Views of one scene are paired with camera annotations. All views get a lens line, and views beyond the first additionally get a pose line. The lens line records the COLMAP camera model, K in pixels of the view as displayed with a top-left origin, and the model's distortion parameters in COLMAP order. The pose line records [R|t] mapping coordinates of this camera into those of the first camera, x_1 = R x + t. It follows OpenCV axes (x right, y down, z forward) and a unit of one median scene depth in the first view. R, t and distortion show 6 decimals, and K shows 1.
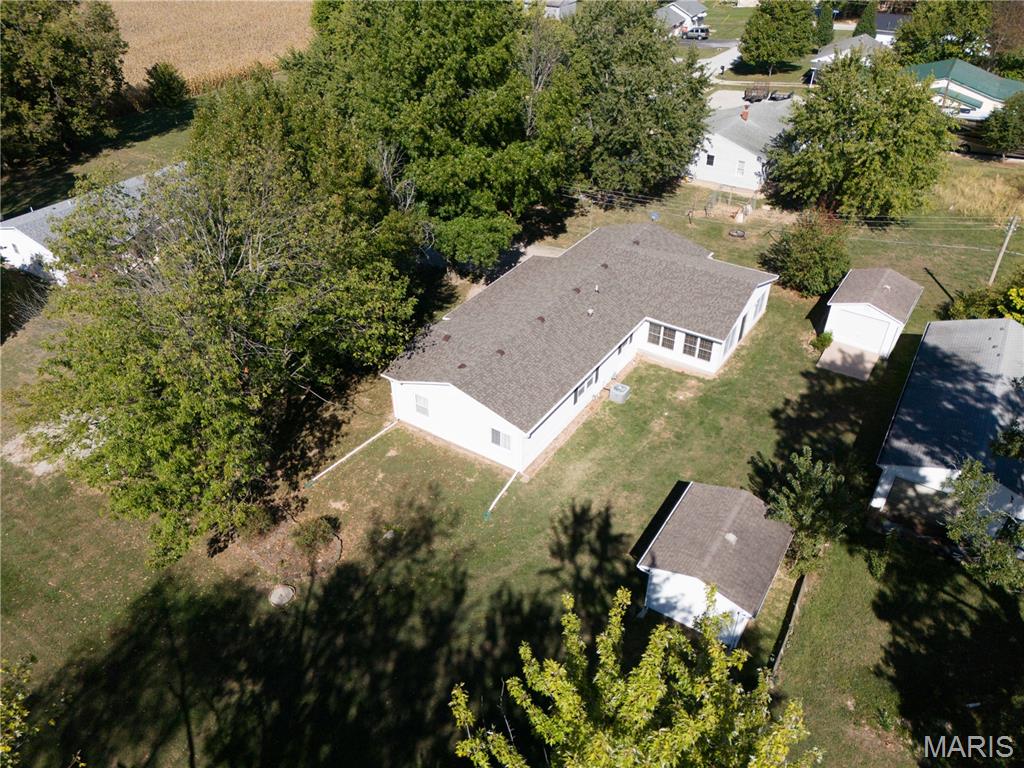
lens RADIAL K [[709.4, 0, 512.0], [0, 709.4, 384.0], [0, 0, 1]] dist [0.090174, 0.001140]
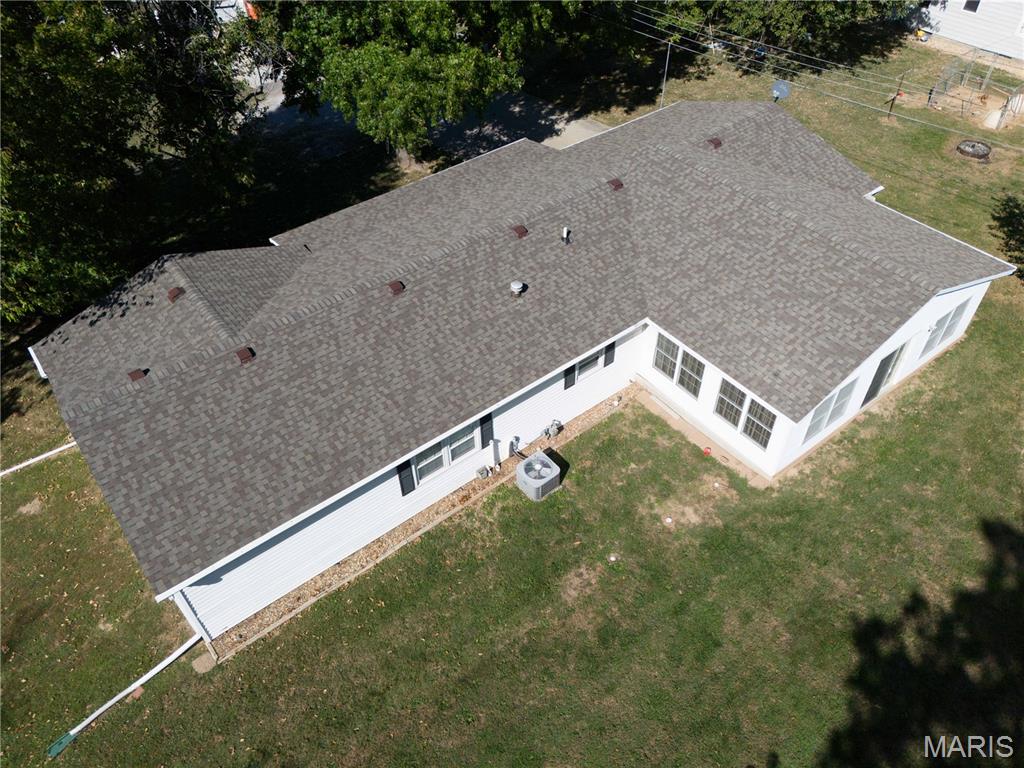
lens RADIAL K [[740.1, 0, 512.0], [0, 740.1, 384.0], [0, 0, 1]] dist [0.005705, 0.004472]
pose [[0.945428, 0.216943, -0.243106, 0.225627], [-0.172150, 0.966057, 0.192609, -0.126588], [0.276640, -0.140248, 0.950684, 0.517904]]
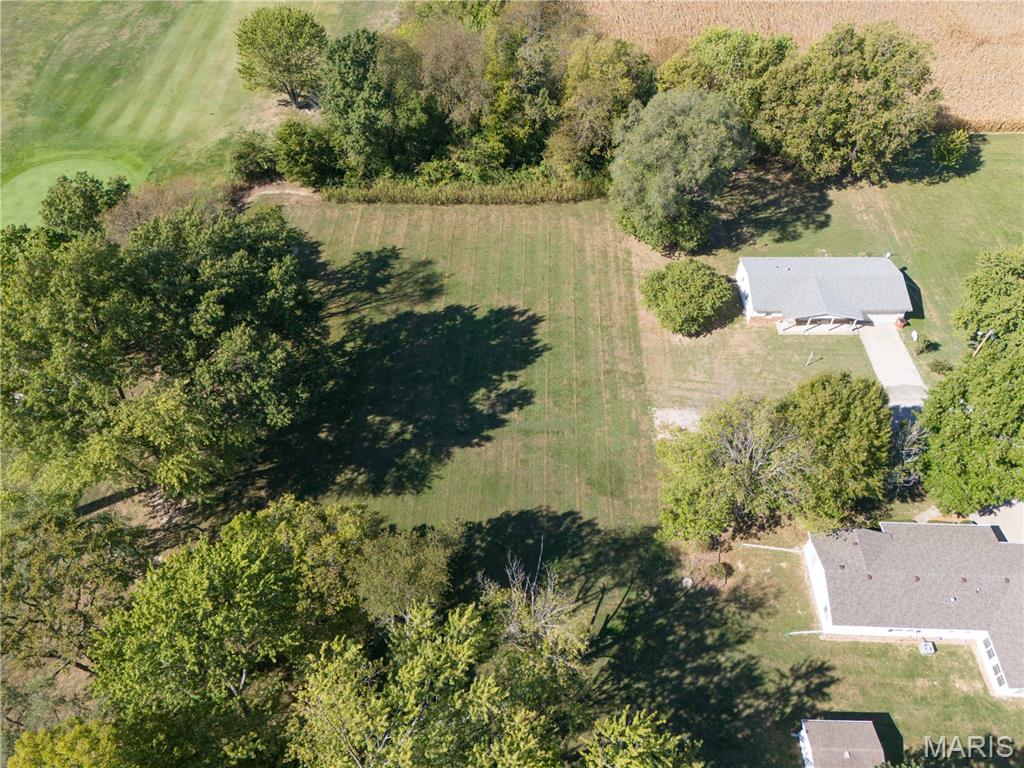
lens RADIAL K [[740.1, 0, 512.0], [0, 740.1, 384.0], [0, 0, 1]] dist [0.005705, 0.004472]
pose [[0.487923, 0.663092, -0.567663, 0.236556], [-0.492531, 0.746054, 0.448127, -0.655139], [0.720656, 0.060940, 0.690609, -0.754873]]
